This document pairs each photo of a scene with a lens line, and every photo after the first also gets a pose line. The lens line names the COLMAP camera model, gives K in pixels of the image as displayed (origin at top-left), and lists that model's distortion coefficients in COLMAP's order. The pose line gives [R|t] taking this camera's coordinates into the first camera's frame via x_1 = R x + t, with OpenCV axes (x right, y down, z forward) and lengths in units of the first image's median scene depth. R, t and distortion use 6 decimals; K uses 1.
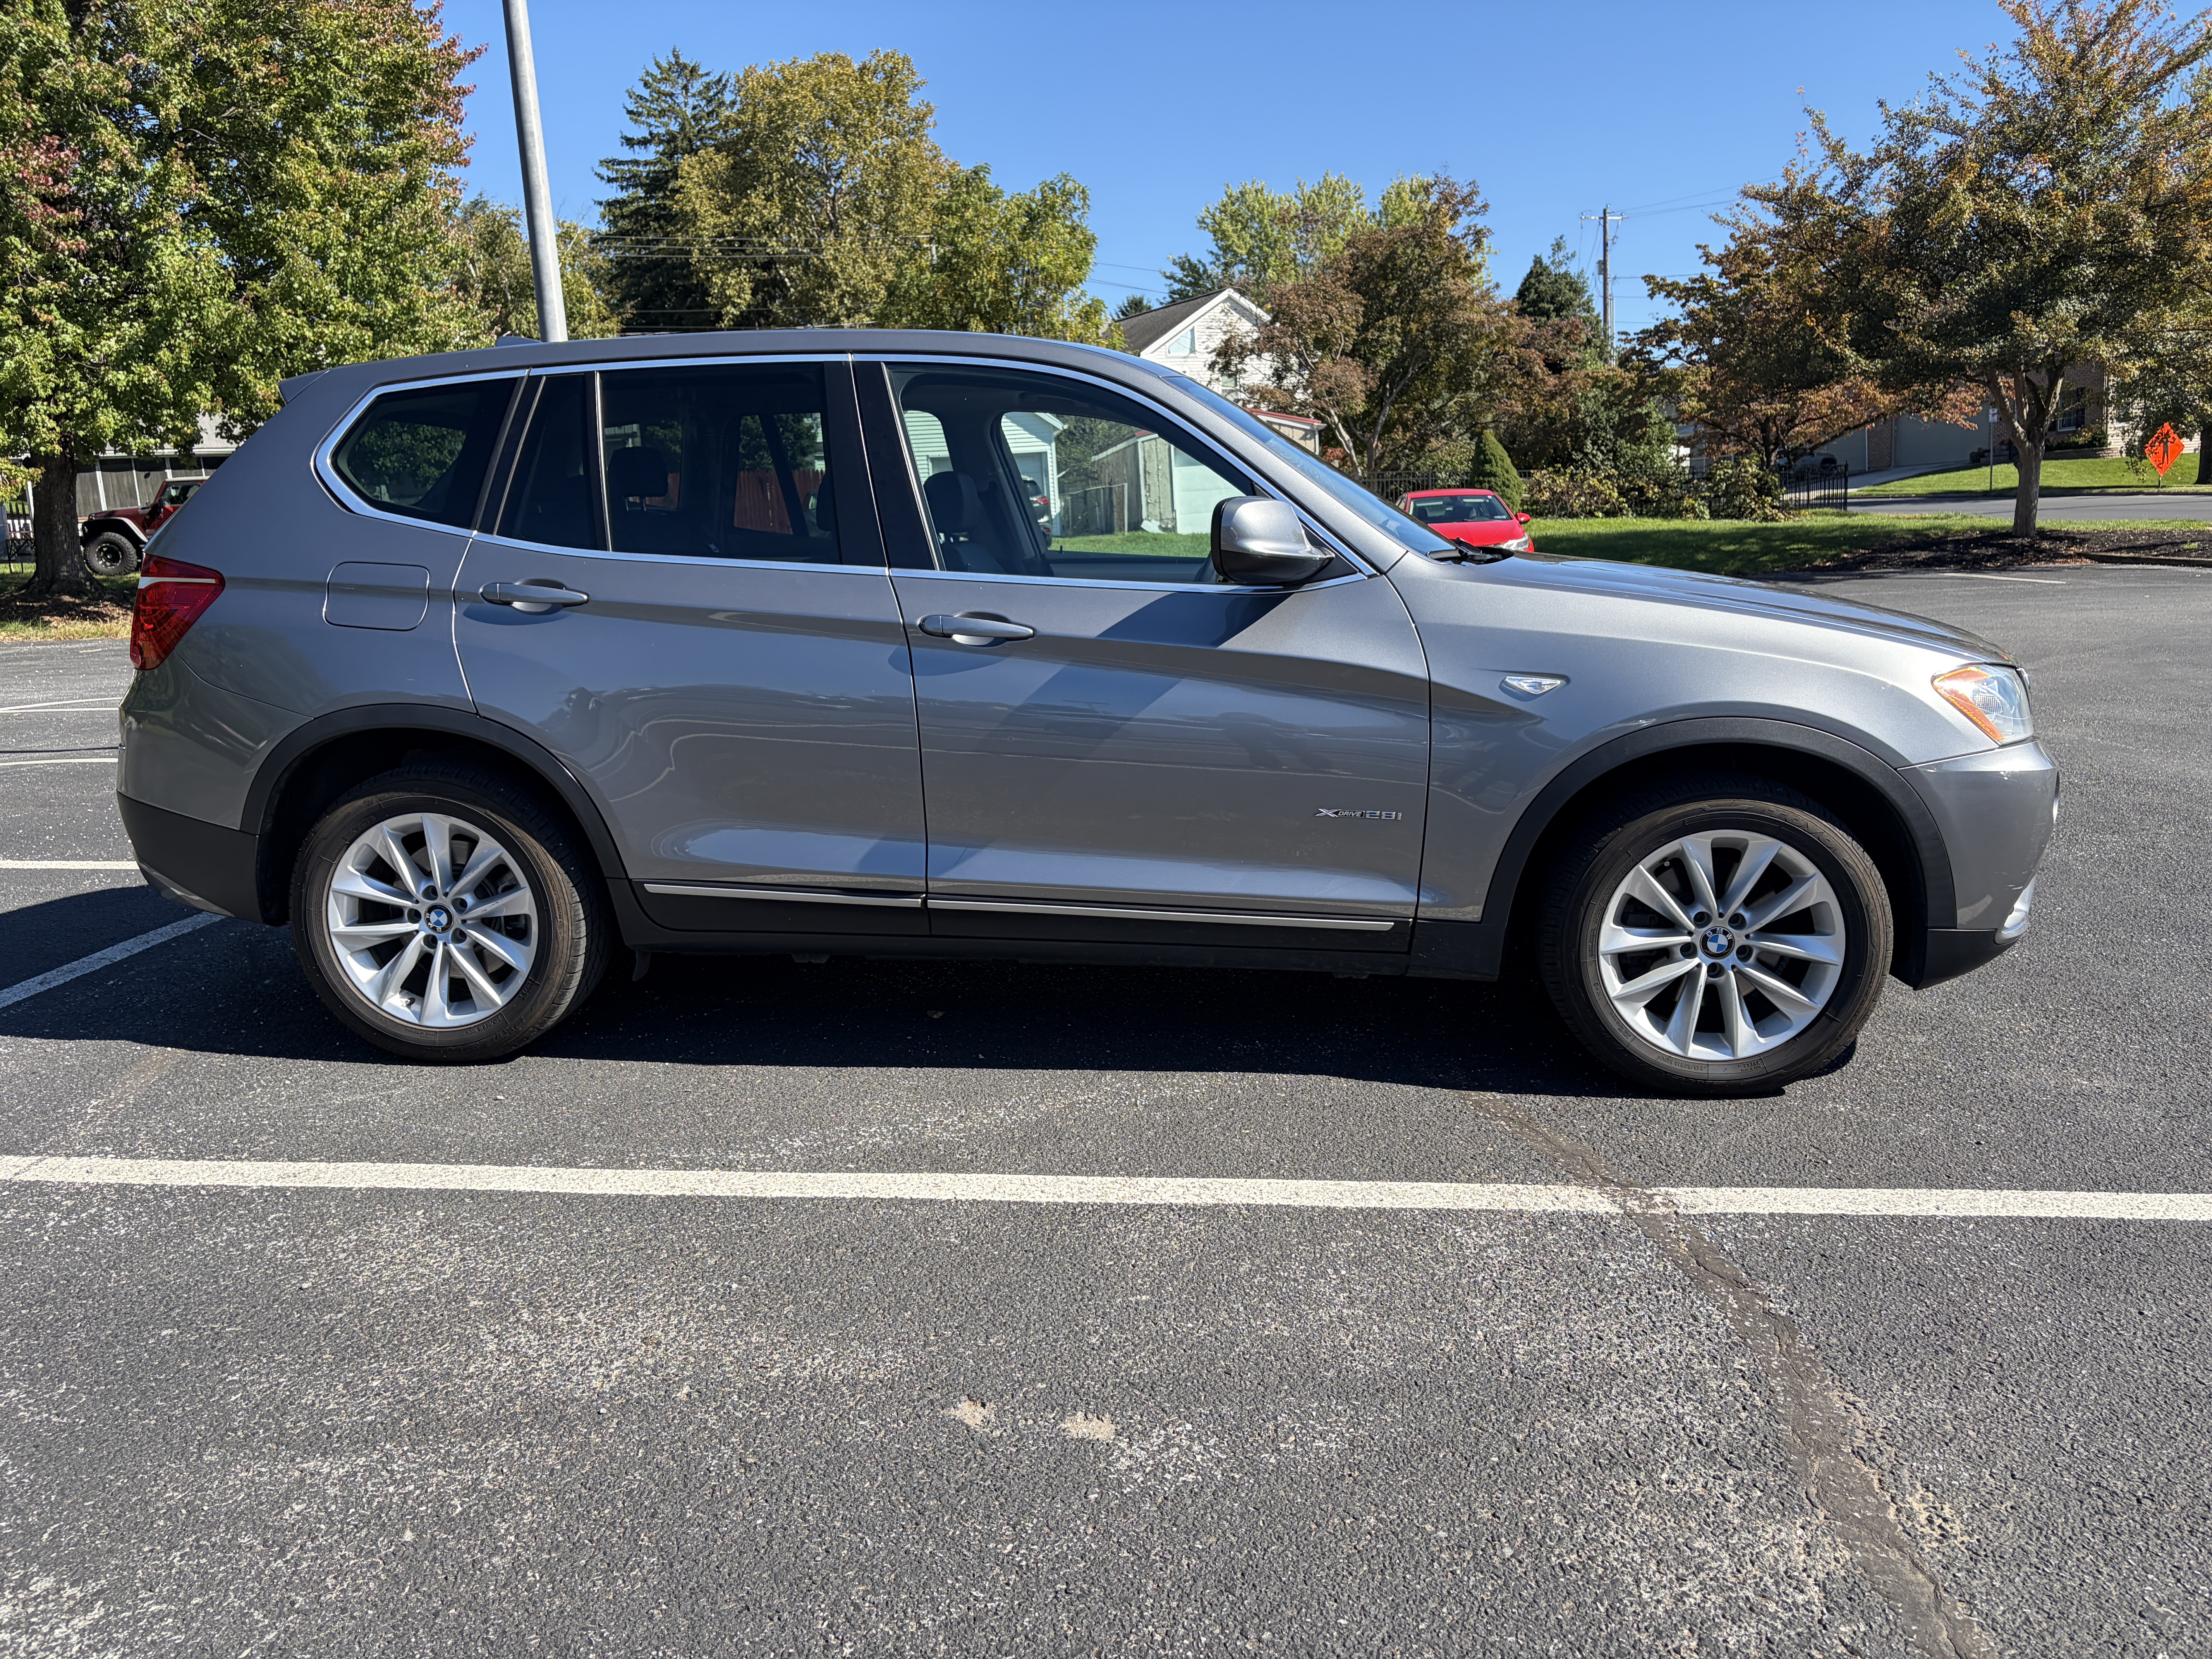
lens RADIAL K [[1636.7, 0, 1117.9], [0, 1636.7, 832.0], [0, 0, 1]] dist [0.054215, -0.064496]
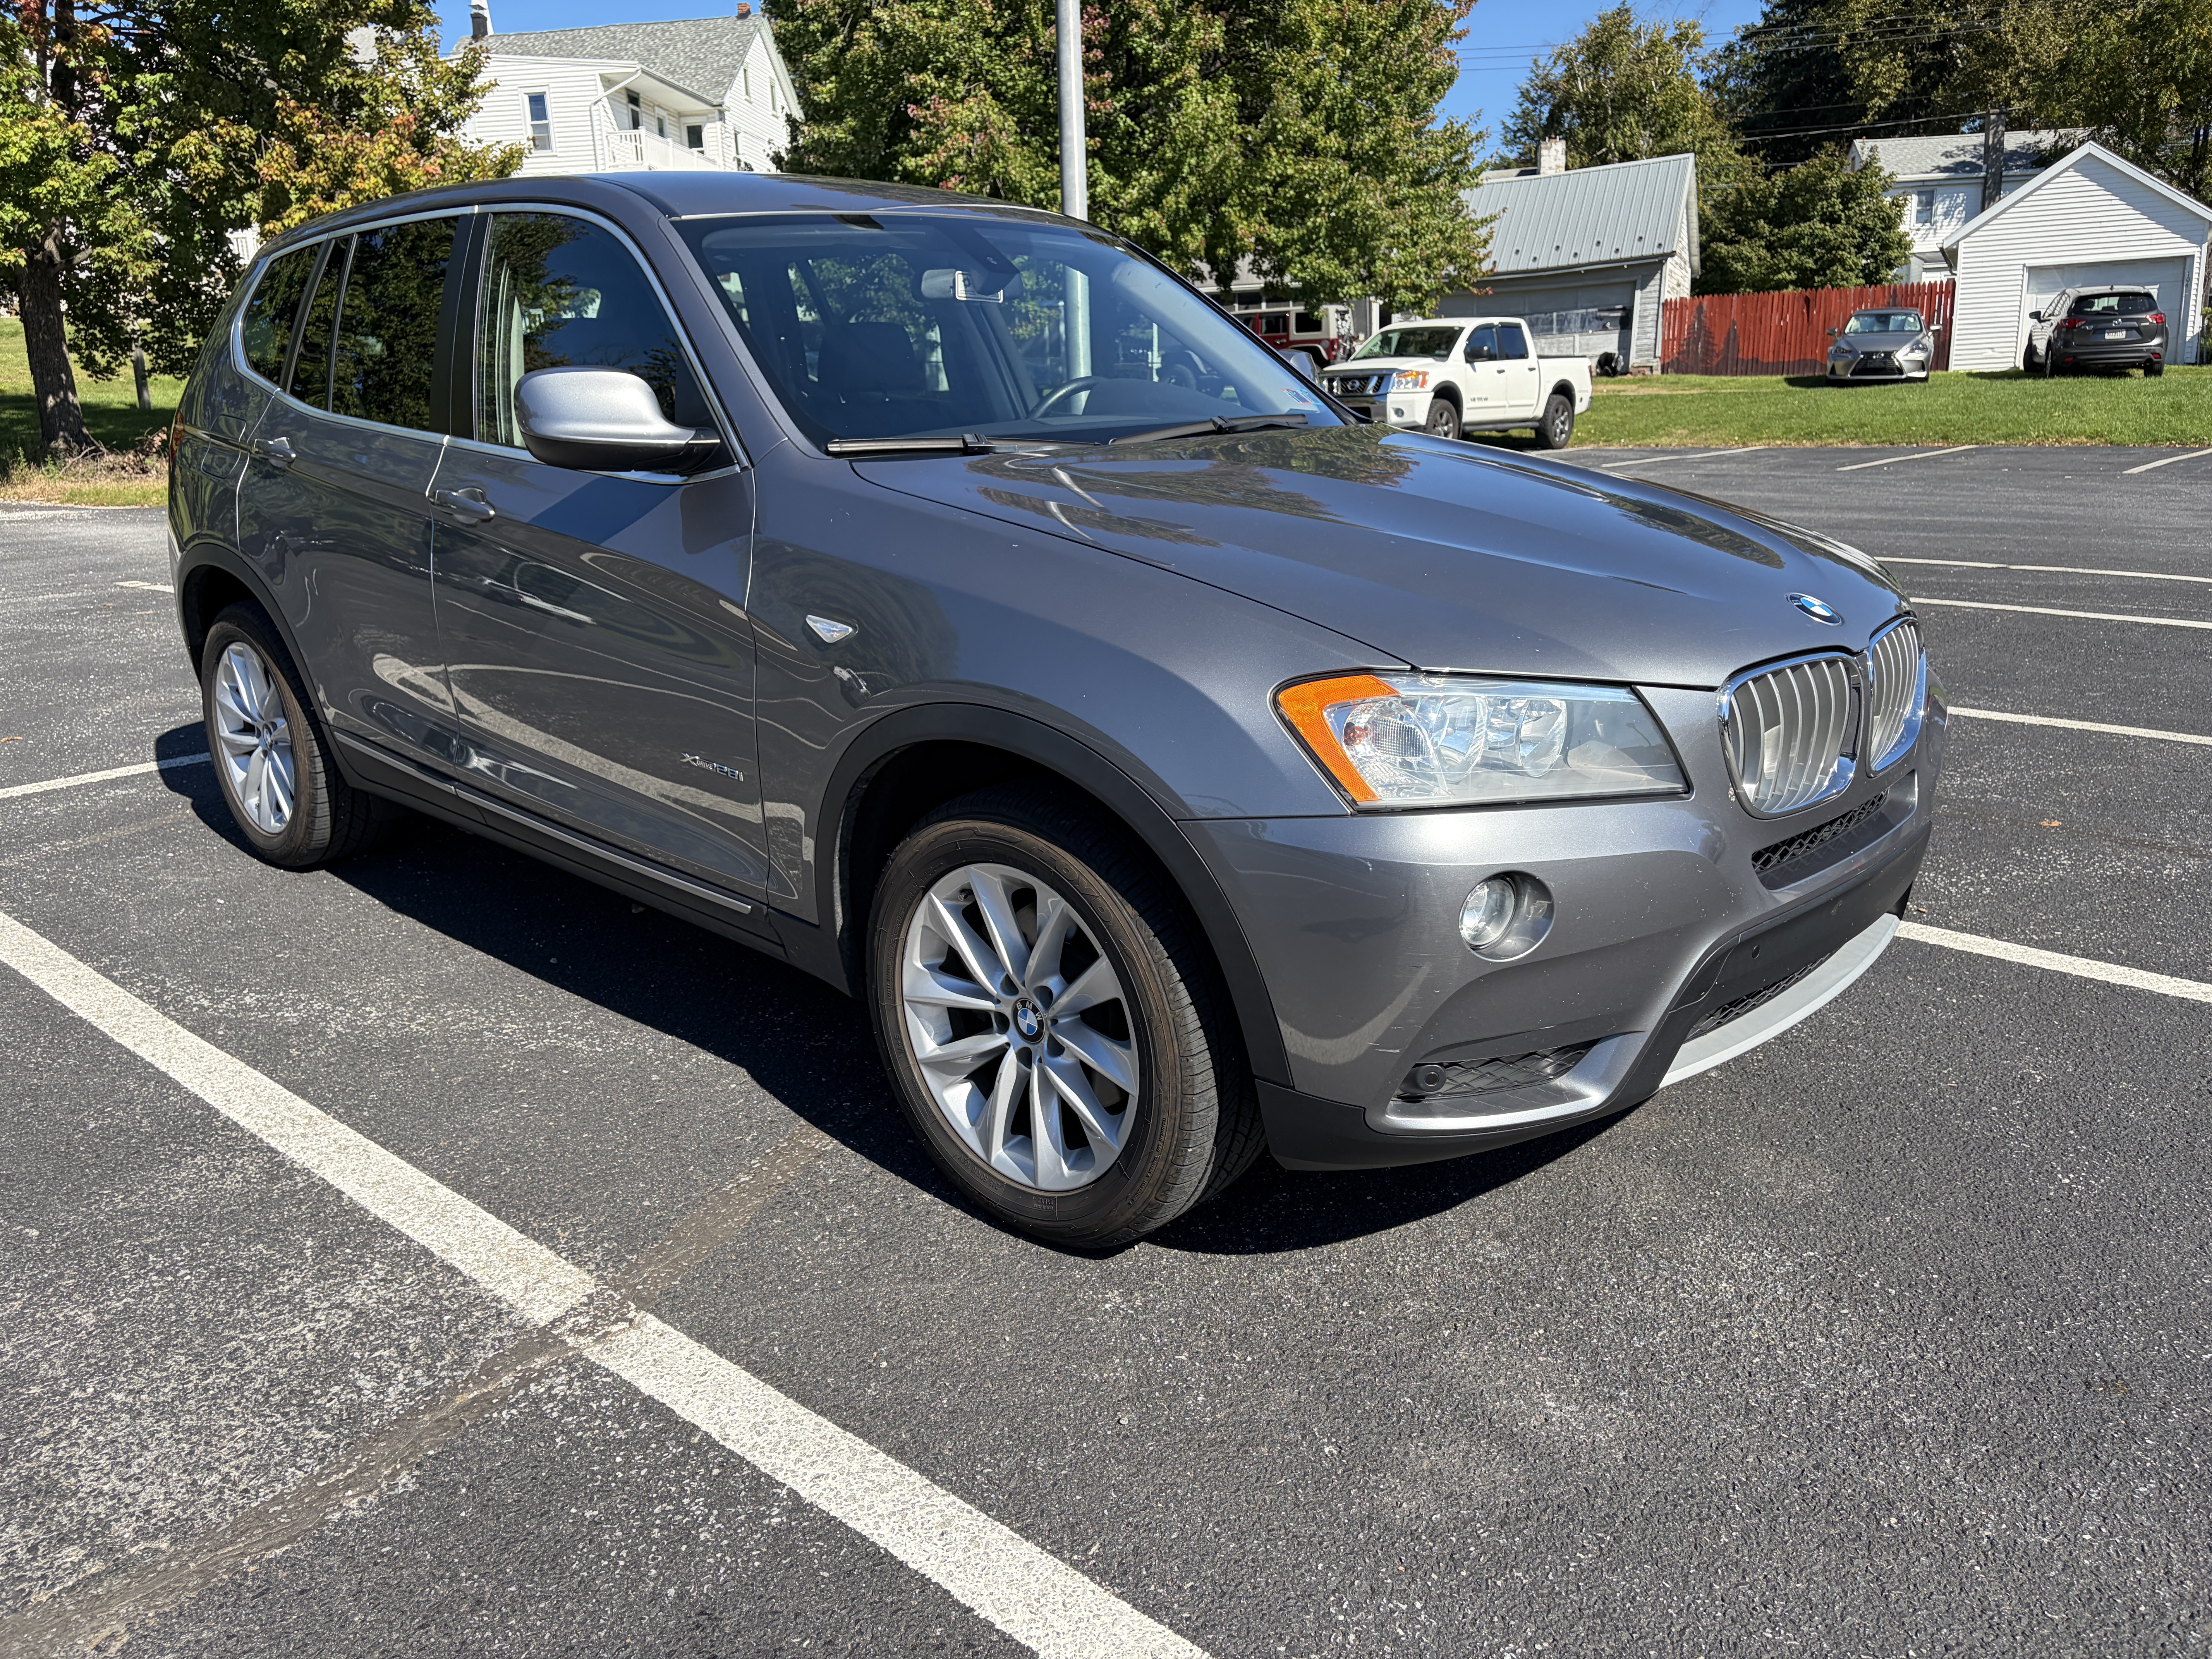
lens RADIAL K [[1684.9, 0, 1105.9], [0, 1684.9, 769.0], [0, 0, 1]] dist [0.064841, -0.057840]
pose [[0.797954, 0.150418, -0.583647, 0.108360], [-0.116032, 0.988582, 0.096139, -0.015913], [0.591444, -0.008993, 0.806296, 0.055679]]
